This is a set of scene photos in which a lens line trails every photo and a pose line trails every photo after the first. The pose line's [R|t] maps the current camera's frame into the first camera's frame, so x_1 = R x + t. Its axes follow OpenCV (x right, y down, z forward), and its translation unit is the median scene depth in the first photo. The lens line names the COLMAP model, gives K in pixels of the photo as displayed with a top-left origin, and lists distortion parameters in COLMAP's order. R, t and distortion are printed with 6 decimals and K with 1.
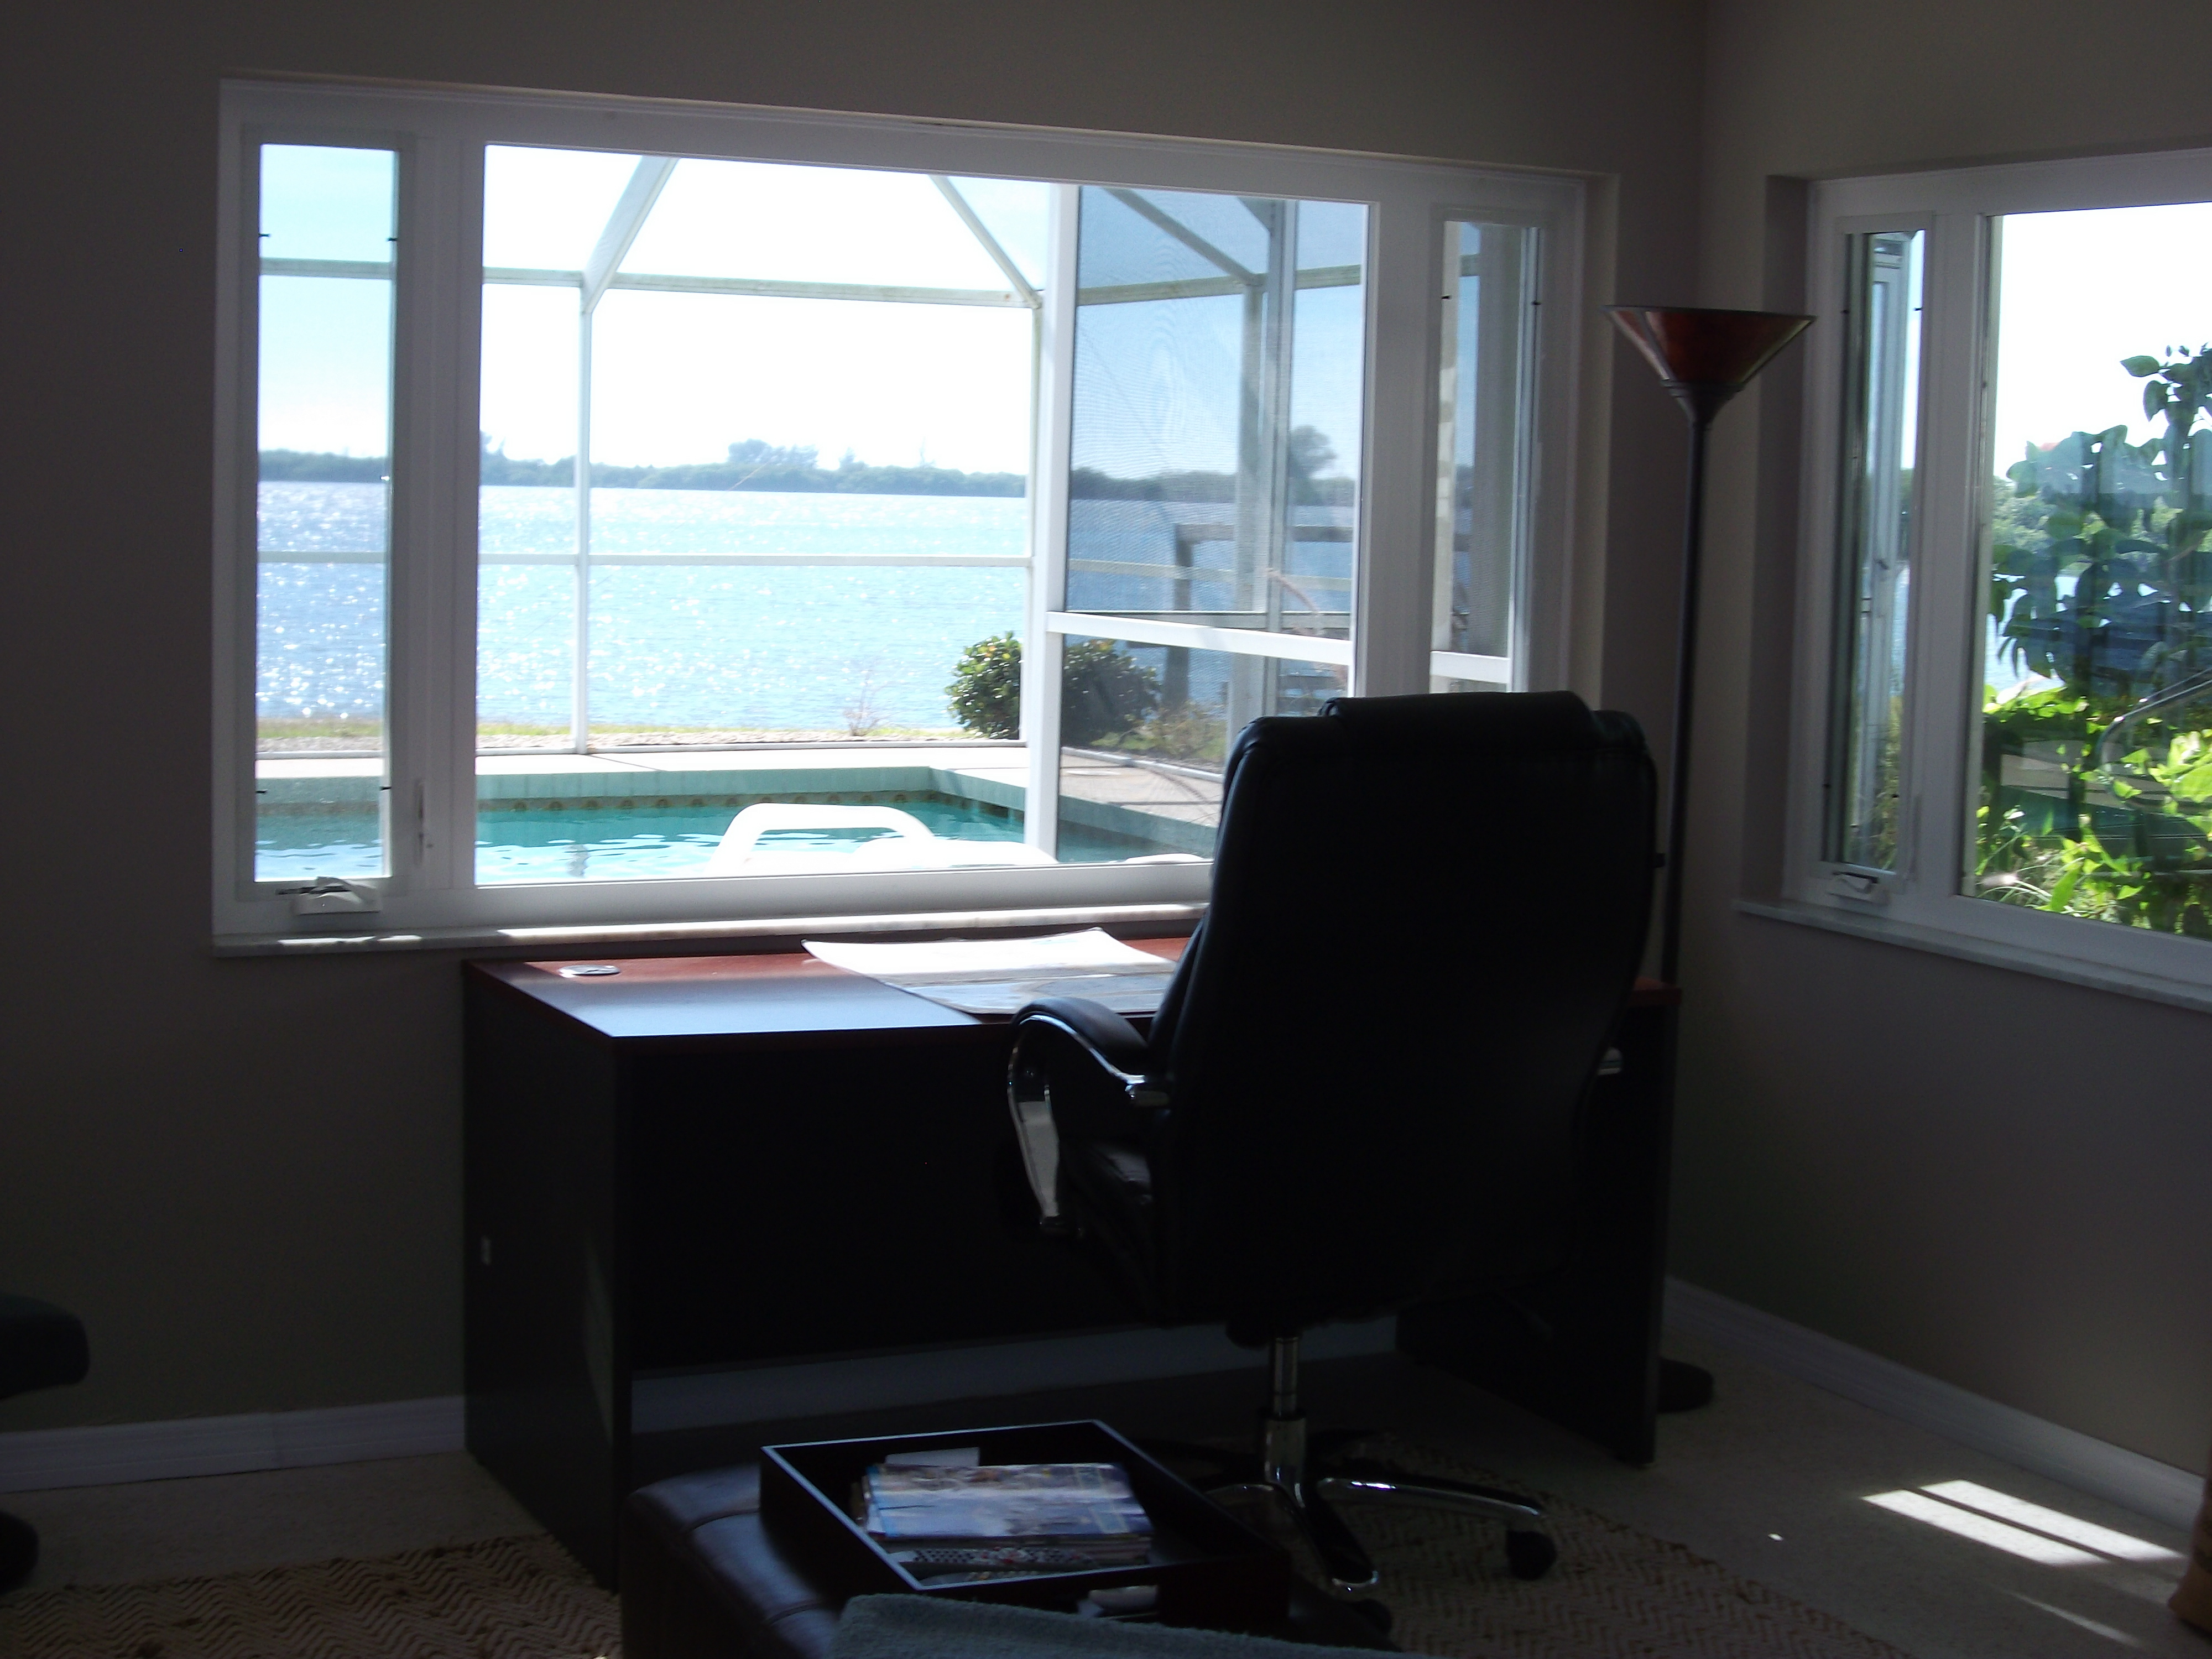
lens RADIAL K [[3196.0, 0, 1059.4], [0, 3196.0, 764.0], [0, 0, 1]] dist [-0.137168, 0.000000]
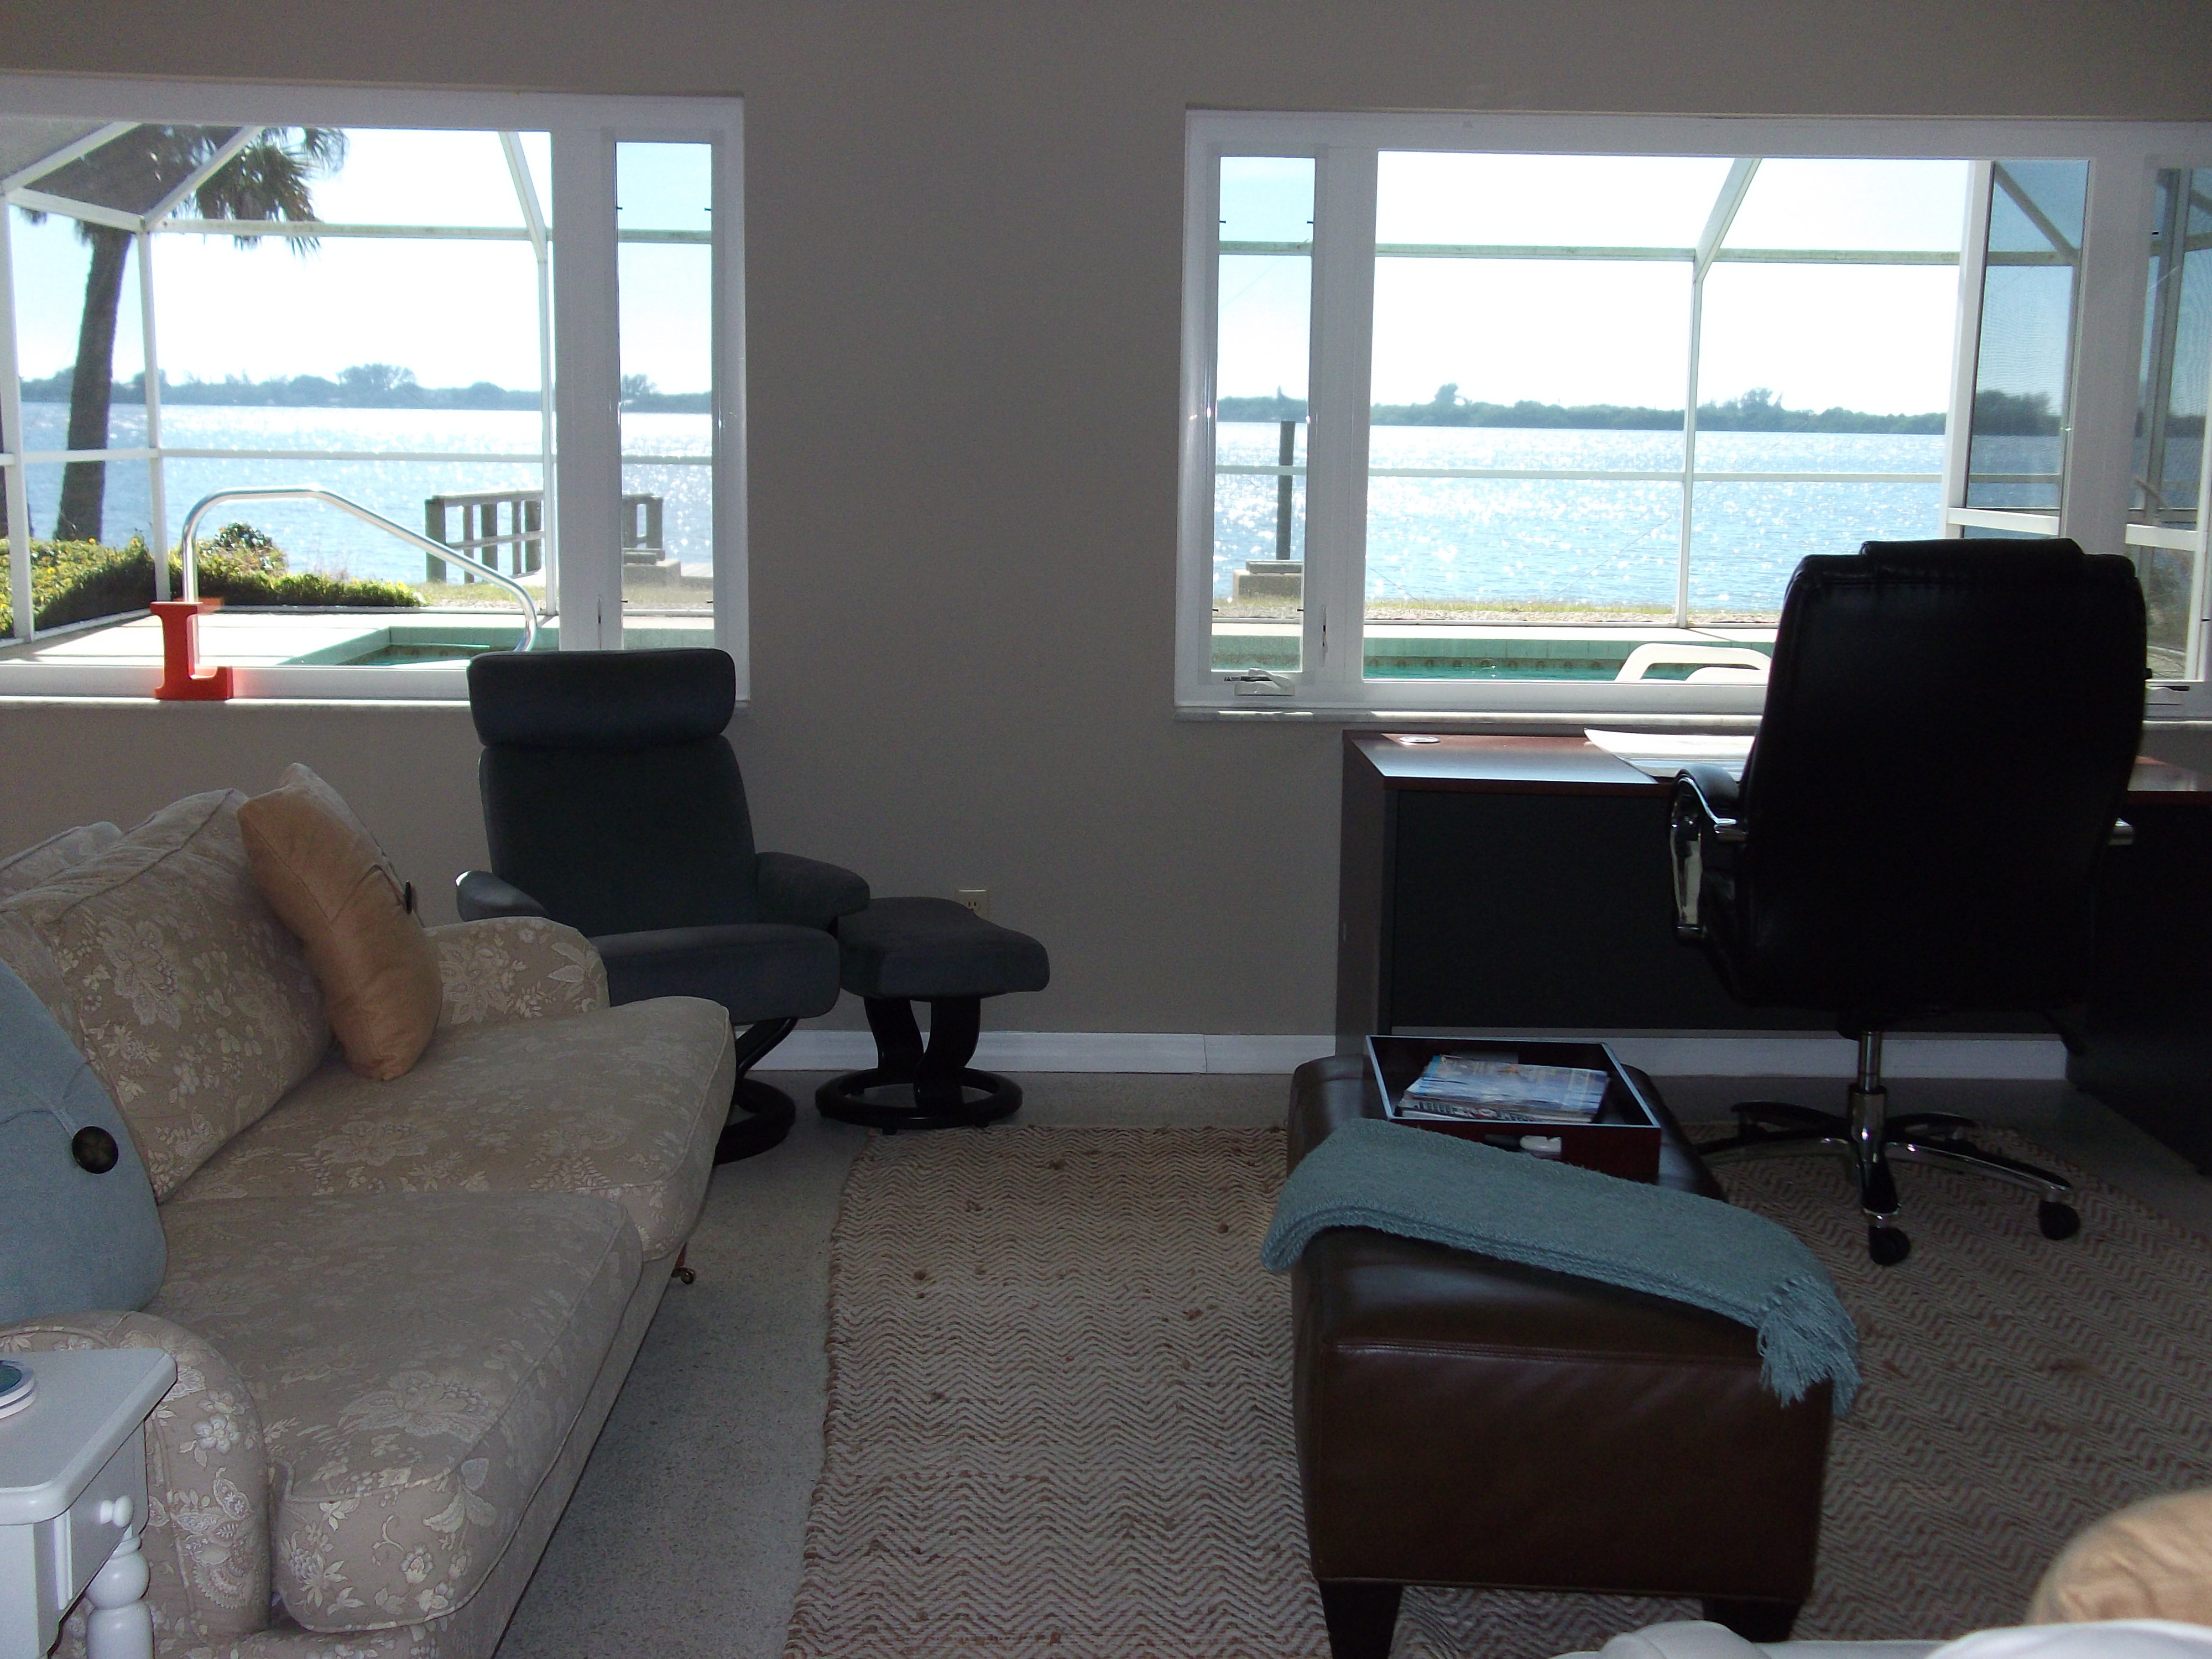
lens RADIAL K [[2488.3, 0, 1102.0], [0, 2488.3, 793.5], [0, 0, 1]] dist [0.055631, 0.000000]
pose [[0.907780, 0.054077, -0.415947, 0.181171], [-0.030665, 0.997557, 0.062766, 0.022052], [0.418325, -0.044223, 0.907220, -0.067399]]
